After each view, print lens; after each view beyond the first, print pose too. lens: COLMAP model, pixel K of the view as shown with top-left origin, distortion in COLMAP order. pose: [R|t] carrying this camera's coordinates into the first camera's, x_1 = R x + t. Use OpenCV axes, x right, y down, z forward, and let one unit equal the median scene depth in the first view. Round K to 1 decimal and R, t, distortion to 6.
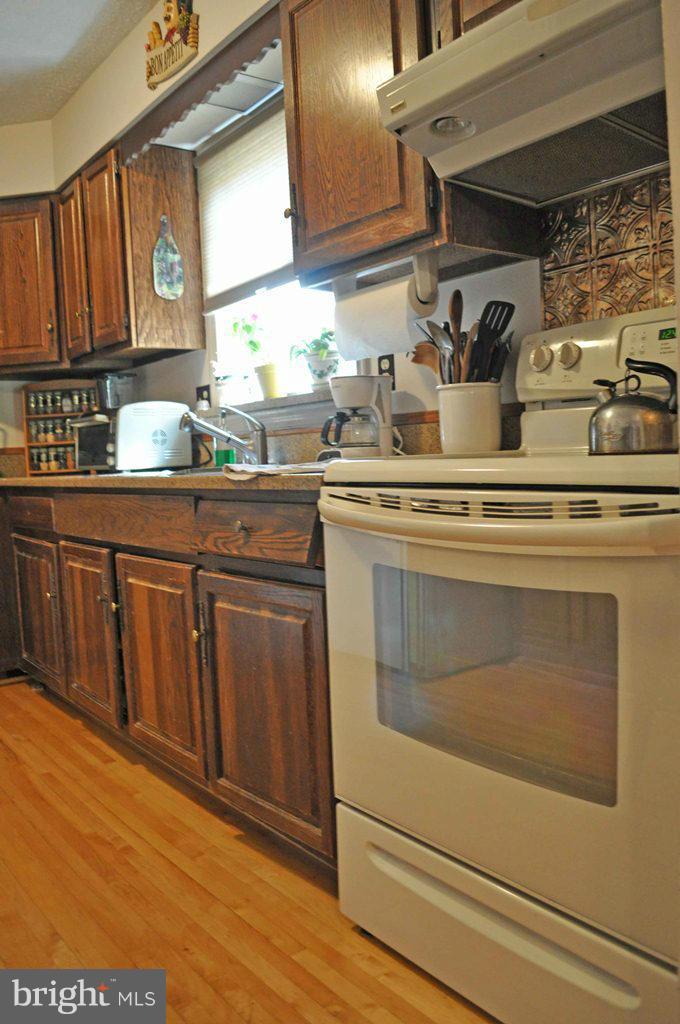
lens RADIAL K [[803.2, 0, 345.1], [0, 803.2, 514.9], [0, 0, 1]] dist [-0.086577, 0.017330]
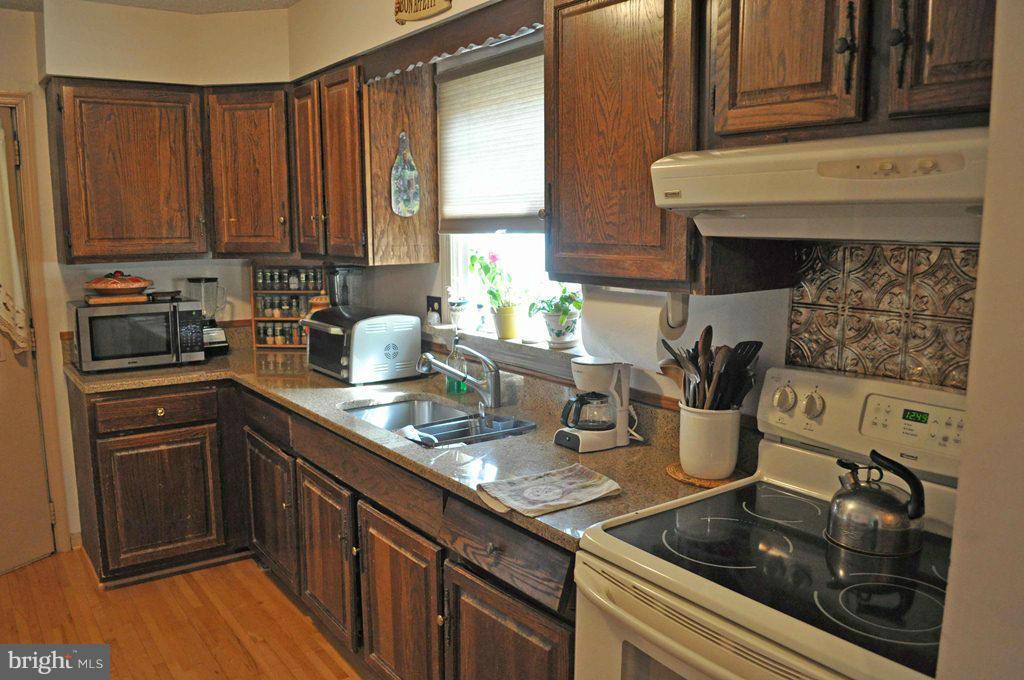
lens RADIAL K [[803.2, 0, 513.2], [0, 803.2, 353.7], [0, 0, 1]] dist [-0.086577, 0.017330]
pose [[0.998440, 0.049747, -0.025348, -0.050712], [-0.047405, 0.995179, 0.085855, -0.195142], [0.029497, -0.084520, 0.995985, -0.025524]]
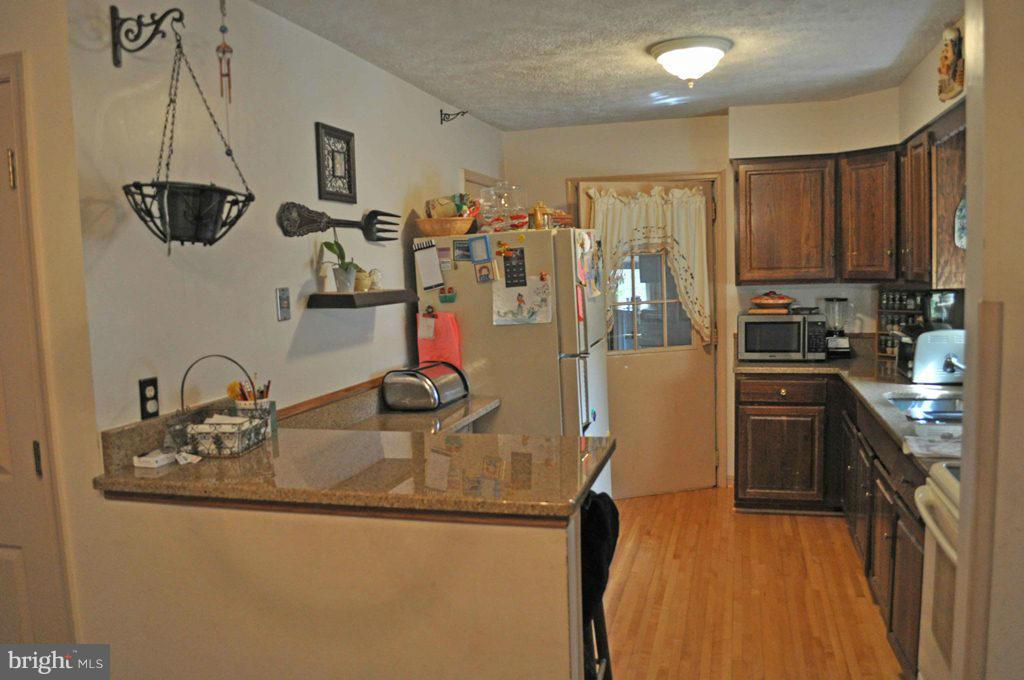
lens RADIAL K [[803.2, 0, 513.2], [0, 803.2, 353.7], [0, 0, 1]] dist [-0.086577, 0.017330]
pose [[0.590665, 0.112845, -0.798987, 0.351991], [-0.055432, 0.993508, 0.099339, -0.194822], [0.805010, -0.014386, 0.593086, -0.289296]]
